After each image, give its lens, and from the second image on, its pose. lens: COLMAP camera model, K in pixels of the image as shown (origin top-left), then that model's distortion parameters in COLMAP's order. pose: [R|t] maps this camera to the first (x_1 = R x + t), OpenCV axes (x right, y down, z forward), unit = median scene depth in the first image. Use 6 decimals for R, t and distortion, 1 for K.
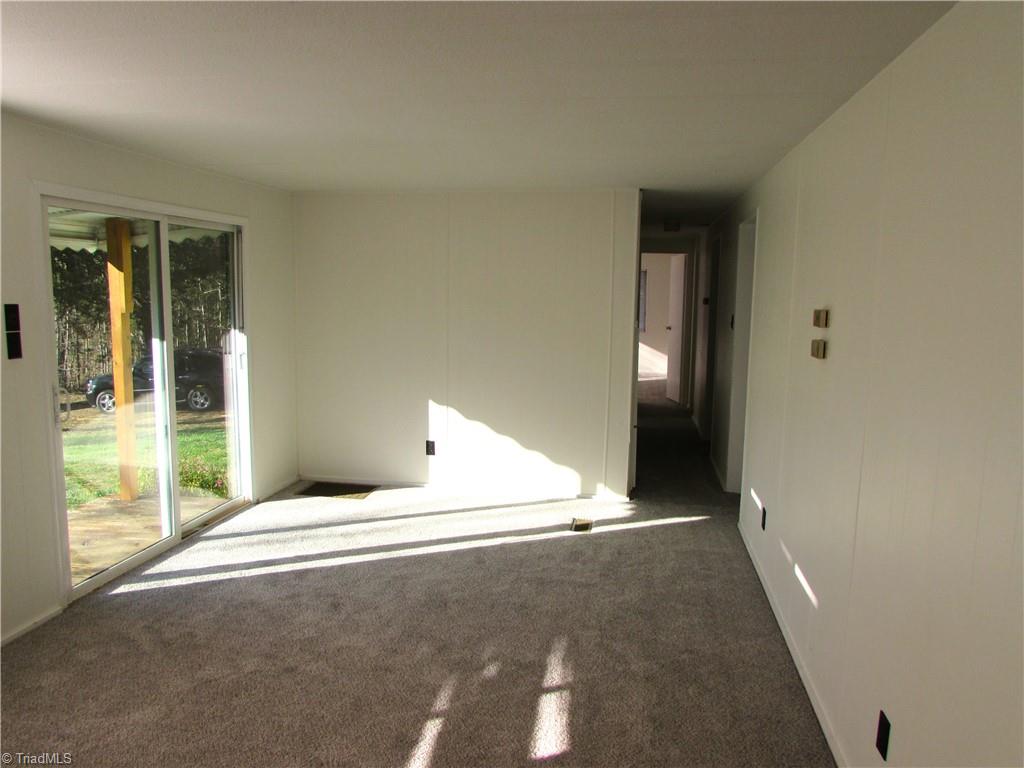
lens RADIAL K [[717.3, 0, 512.0], [0, 717.3, 384.0], [0, 0, 1]] dist [-0.037709, 0.008592]
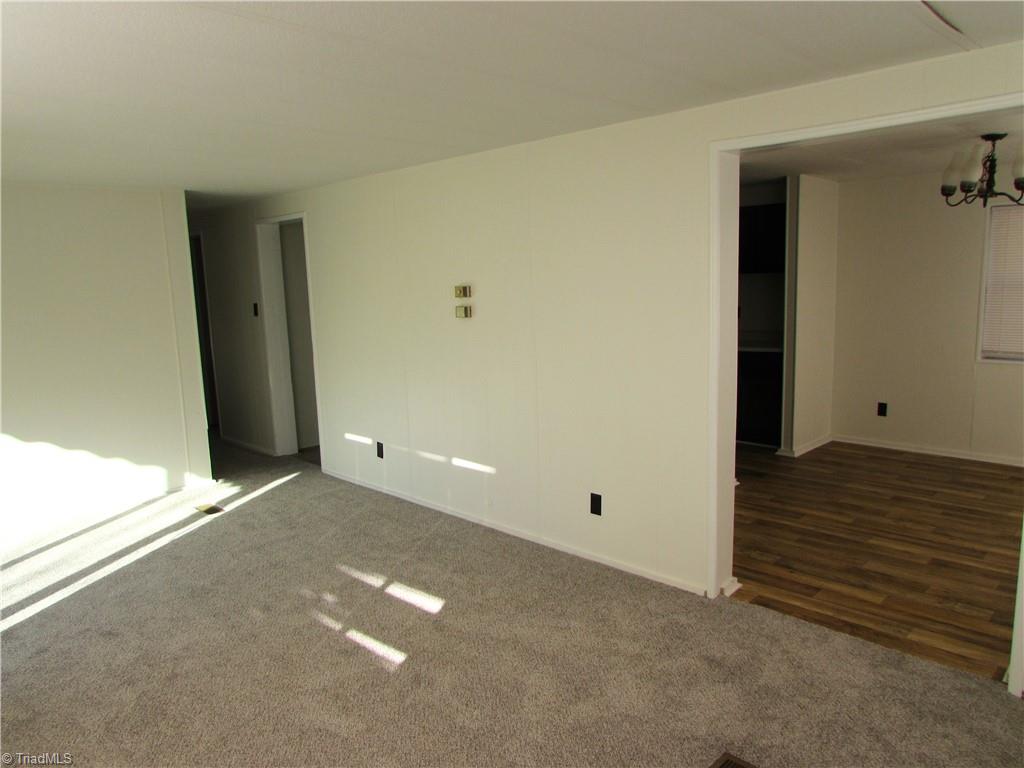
lens RADIAL K [[717.3, 0, 512.0], [0, 717.3, 384.0], [0, 0, 1]] dist [-0.037709, 0.008592]
pose [[0.575250, -0.155953, 0.802973, -0.568029], [0.148927, 0.985218, 0.084657, -0.008187], [-0.804306, 0.070886, 0.589972, 0.011173]]
